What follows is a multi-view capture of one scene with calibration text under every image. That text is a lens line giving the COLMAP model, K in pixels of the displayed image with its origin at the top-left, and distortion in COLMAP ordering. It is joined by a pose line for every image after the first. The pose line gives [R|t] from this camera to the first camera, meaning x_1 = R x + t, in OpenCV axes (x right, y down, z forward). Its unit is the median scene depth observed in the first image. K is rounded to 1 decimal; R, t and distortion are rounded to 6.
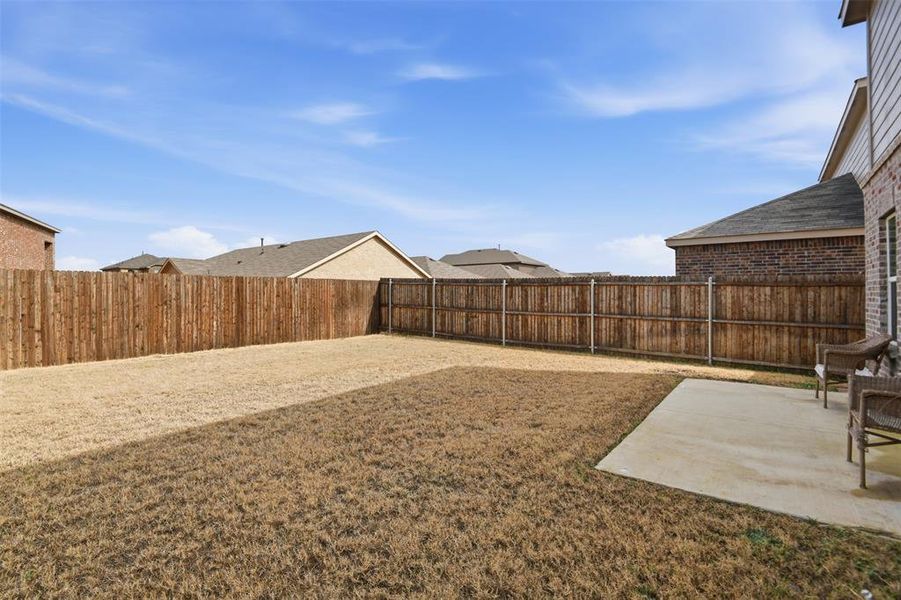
lens RADIAL K [[431.5, 0, 448.8], [0, 431.5, 290.2], [0, 0, 1]] dist [-0.002105, -0.000209]
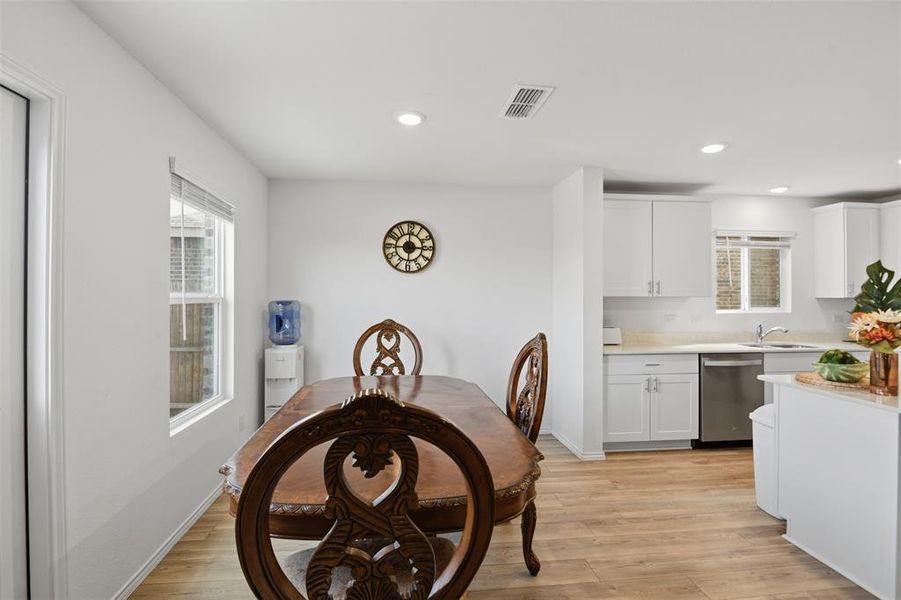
lens RADIAL K [[429.6, 0, 450.5], [0, 429.6, 300.0], [0, 0, 1]] dist [-0.002180, -0.000852]
pose [[0.732045, -0.000507, 0.681256, 0.387508], [-0.010278, 0.999878, 0.011787, -0.013500], [-0.681178, -0.015631, 0.731951, 0.139767]]
